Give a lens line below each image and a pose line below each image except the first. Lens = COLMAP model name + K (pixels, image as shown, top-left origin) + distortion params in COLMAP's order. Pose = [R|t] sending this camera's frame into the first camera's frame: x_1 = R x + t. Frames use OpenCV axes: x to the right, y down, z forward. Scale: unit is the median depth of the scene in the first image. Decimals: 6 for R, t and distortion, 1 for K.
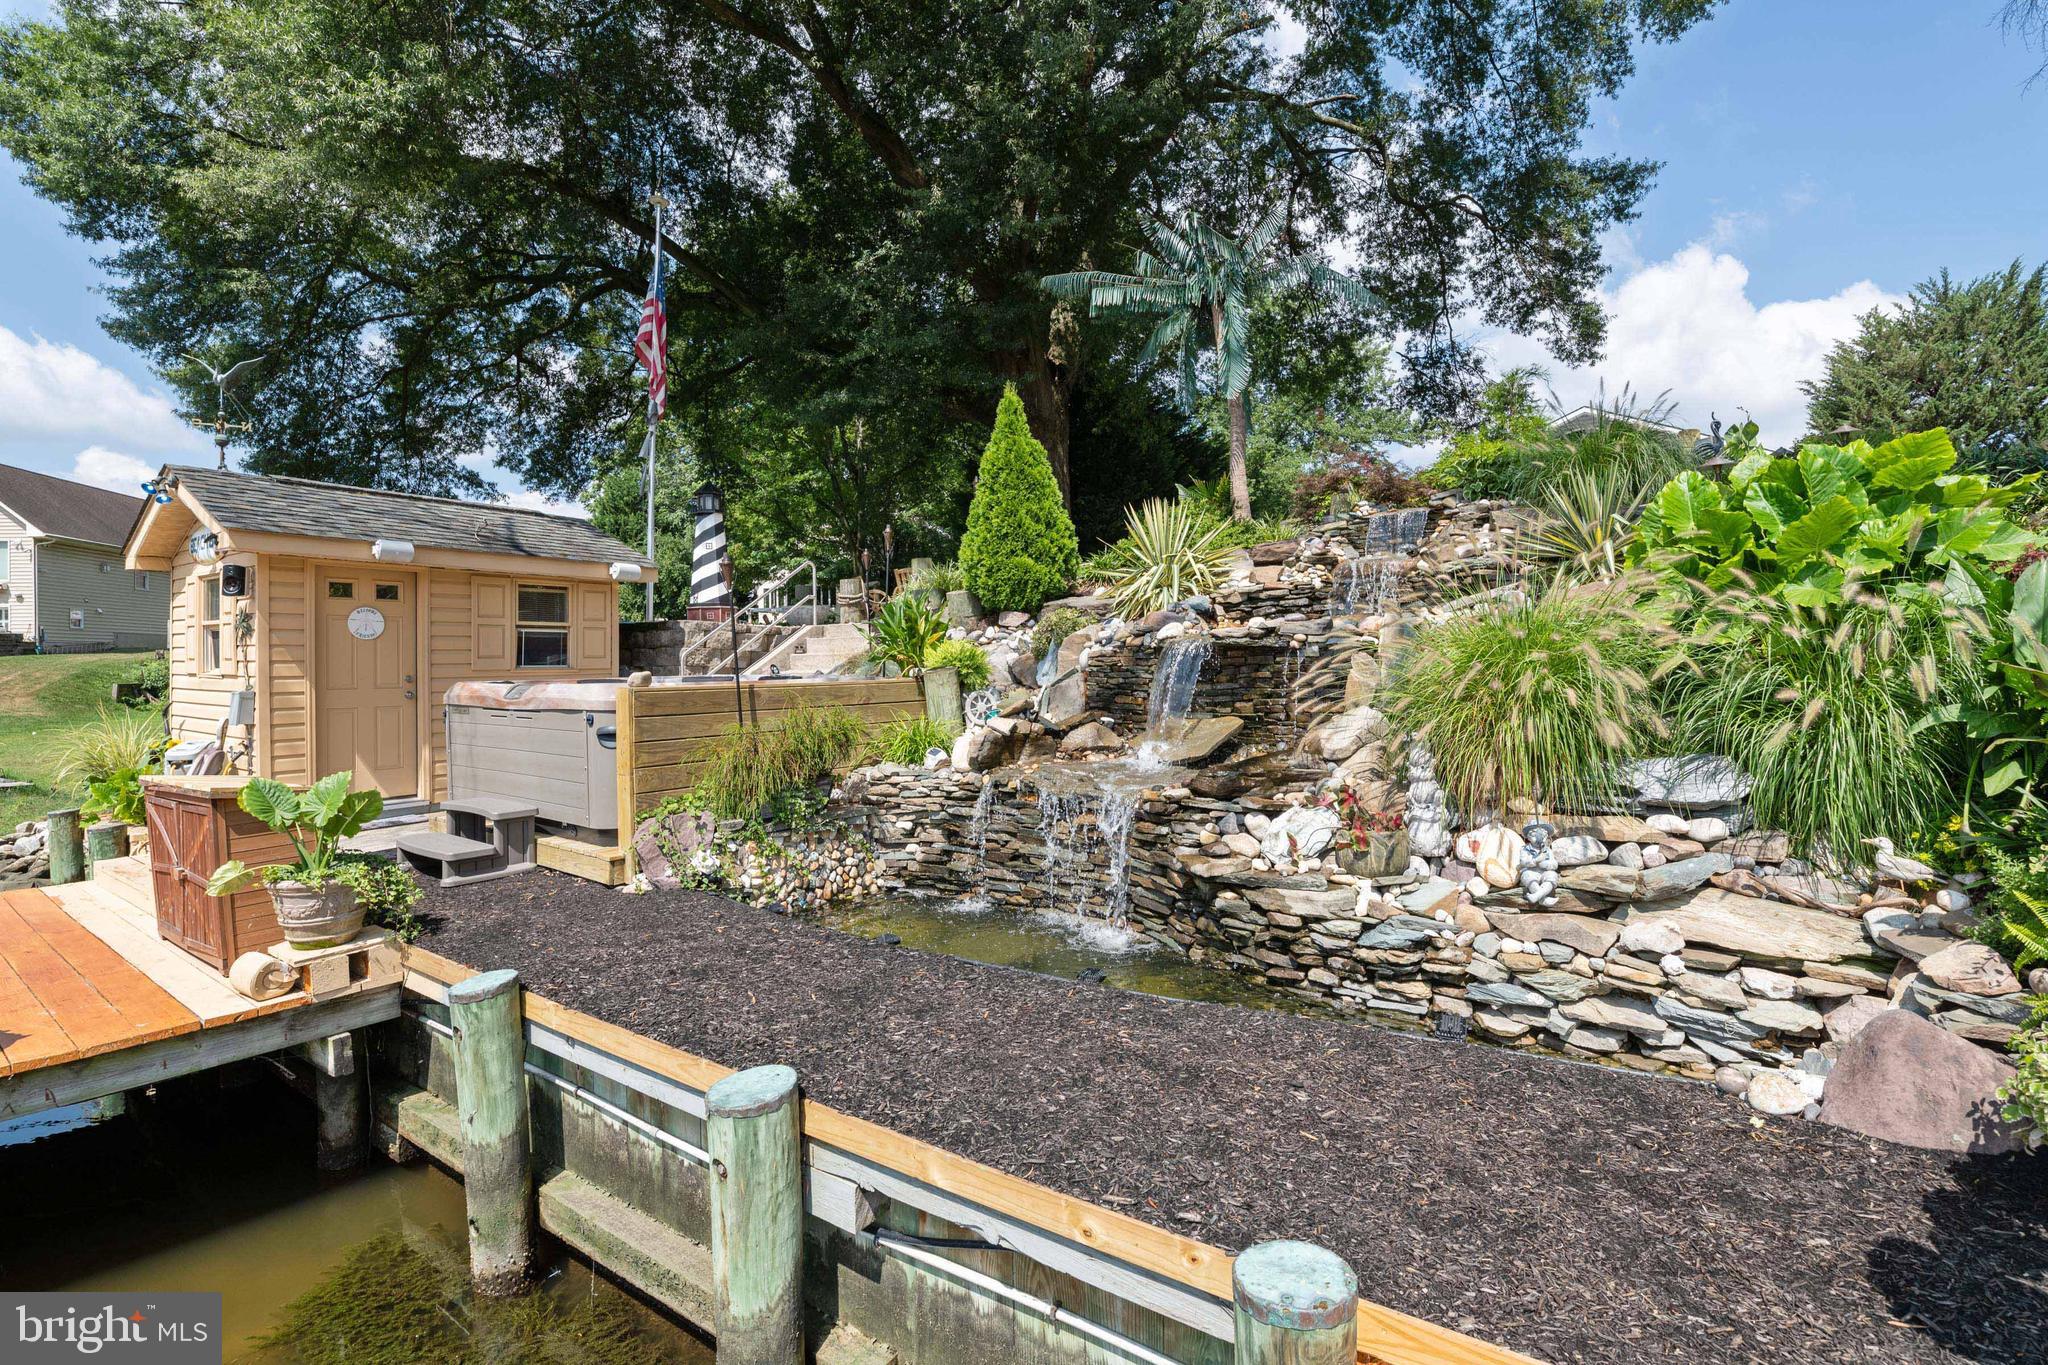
lens RADIAL K [[919.0, 0, 1024.0], [0, 919.0, 682.5], [0, 0, 1]] dist [-0.014622, -0.008134]
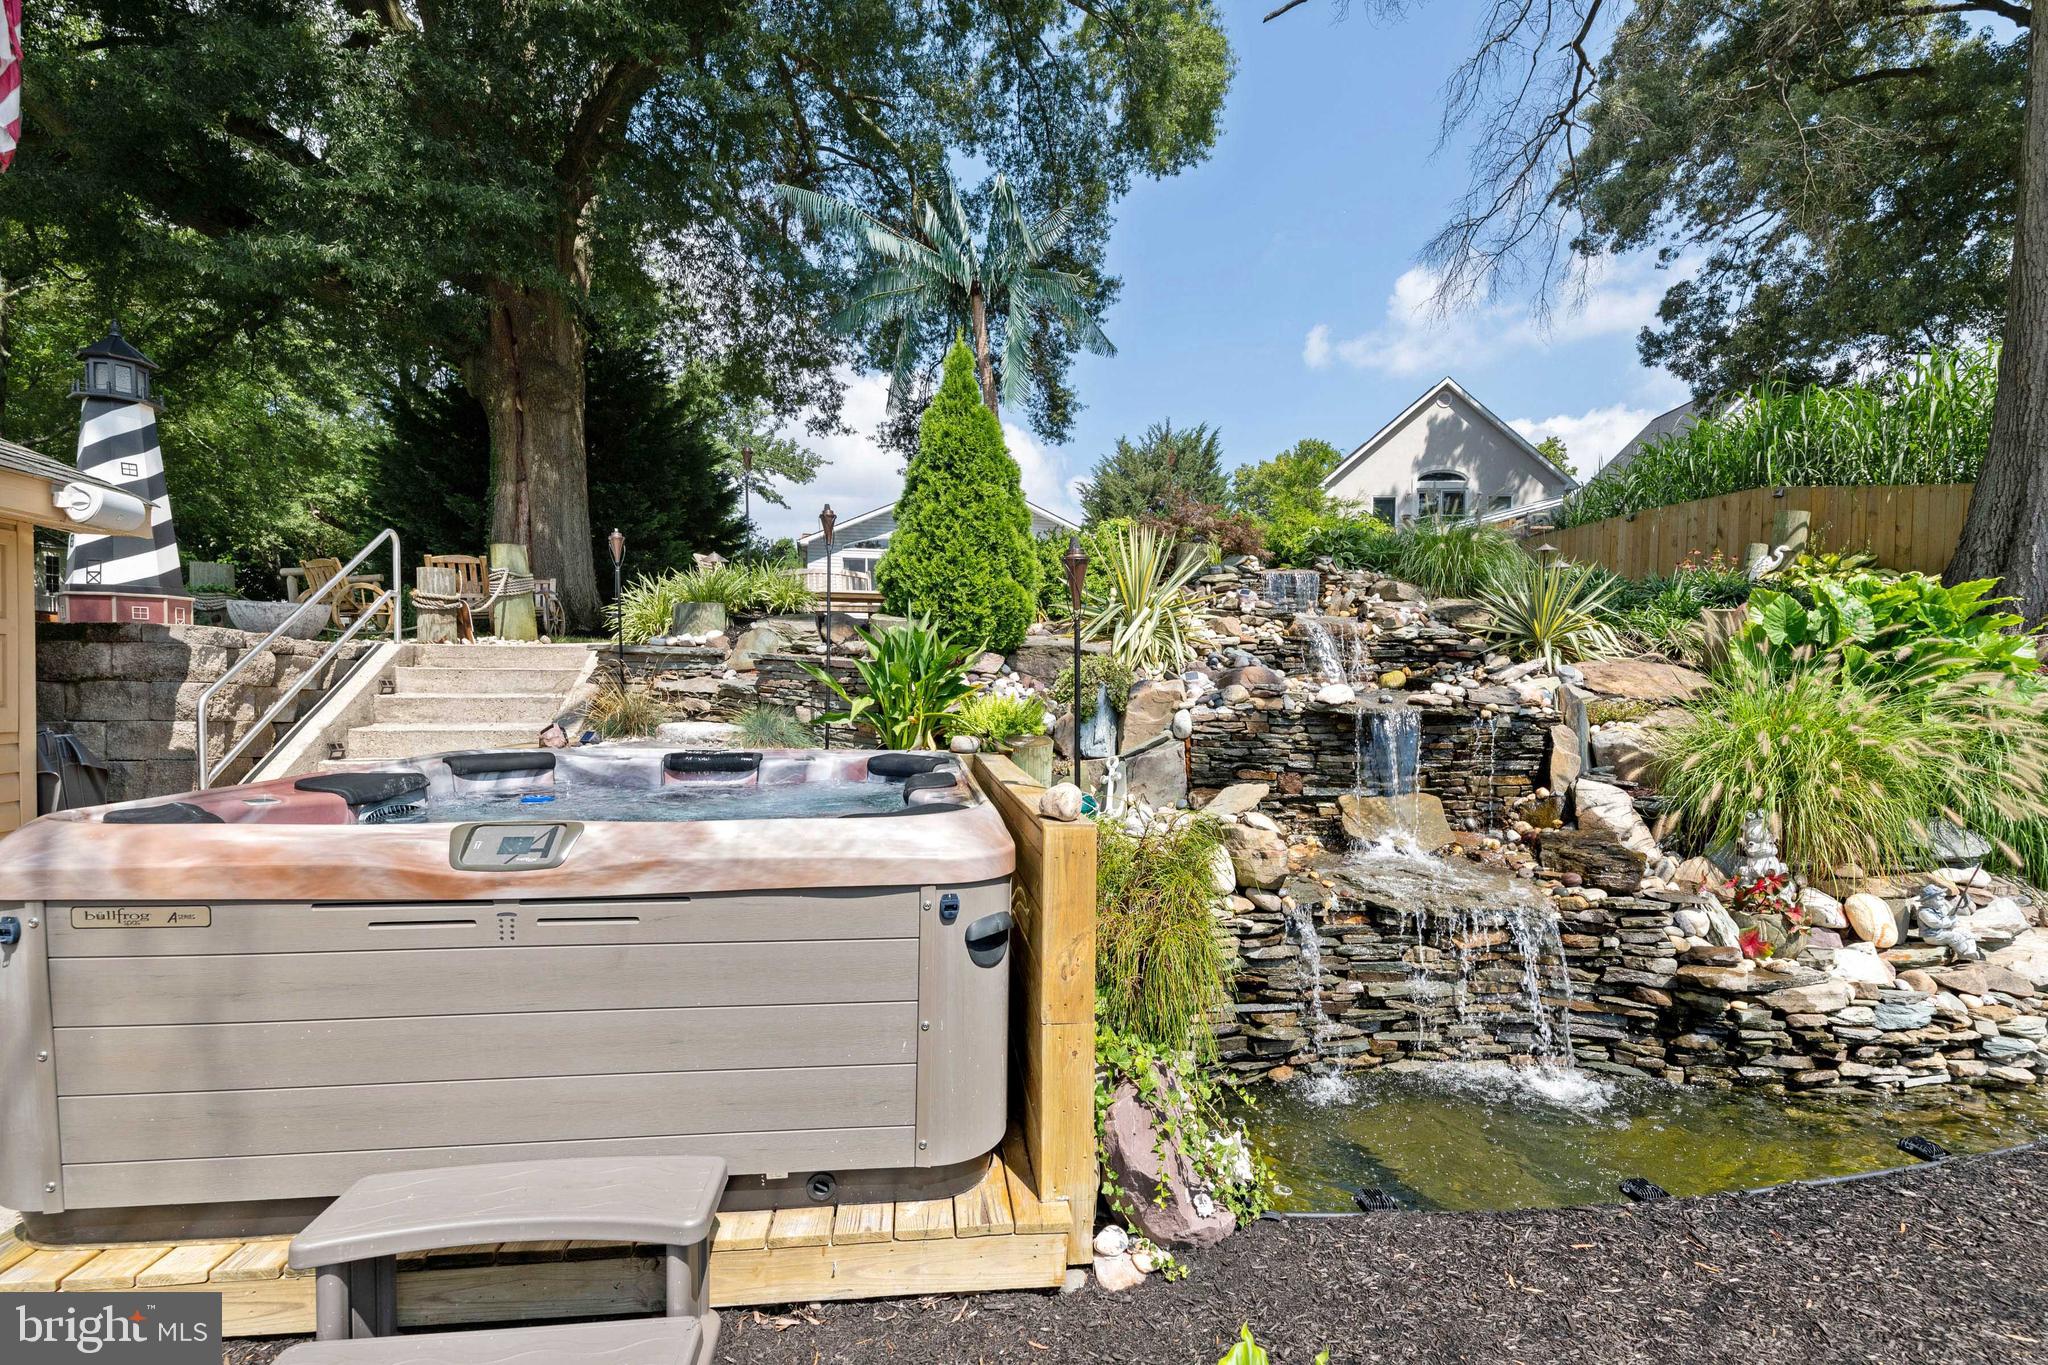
lens RADIAL K [[910.7, 0, 1023.8], [0, 910.7, 739.9], [0, 0, 1]] dist [-0.002118, -0.000424]
pose [[0.719235, -0.021589, 0.694431, -0.674740], [-0.002053, 0.999447, 0.033198, -0.043642], [-0.694763, -0.025303, 0.718793, 0.632784]]
